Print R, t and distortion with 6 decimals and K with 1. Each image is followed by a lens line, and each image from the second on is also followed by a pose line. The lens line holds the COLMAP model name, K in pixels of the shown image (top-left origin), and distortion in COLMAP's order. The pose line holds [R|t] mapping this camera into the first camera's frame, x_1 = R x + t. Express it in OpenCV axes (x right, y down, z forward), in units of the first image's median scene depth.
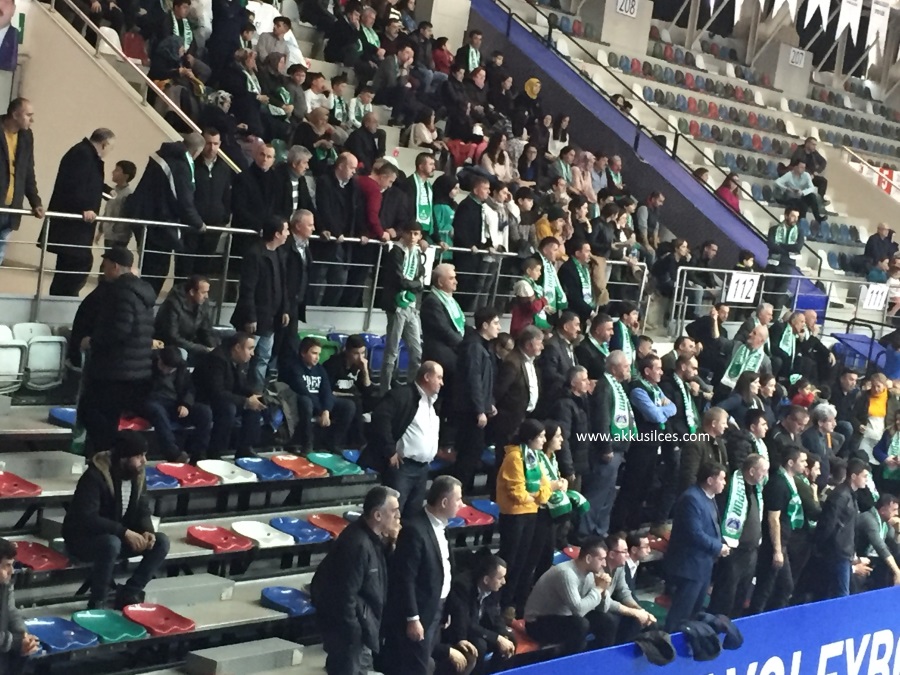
lens RADIAL K [[2051.2, 0, 447.7], [0, 2051.2, 343.1], [0, 0, 1]] dist [0.016781, 0.000000]
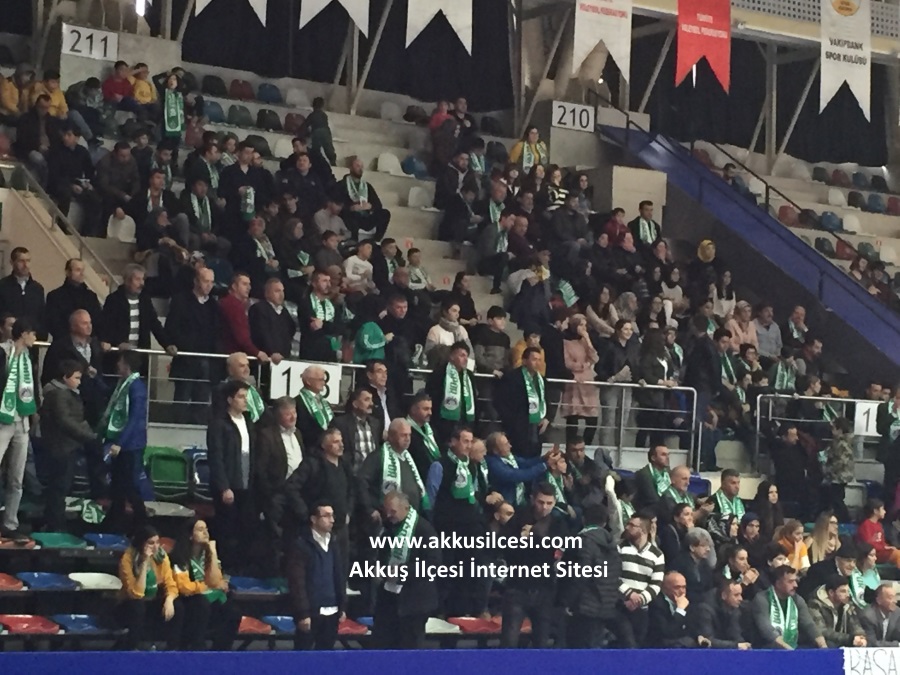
lens RADIAL K [[2402.3, 0, 465.9], [0, 2402.3, 318.0], [0, 0, 1]] dist [0.033712, 0.000000]
pose [[0.928435, -0.133122, -0.346825, 0.379633], [0.065458, 0.977606, -0.200005, 0.138258], [0.365683, 0.162990, 0.916357, -0.016873]]
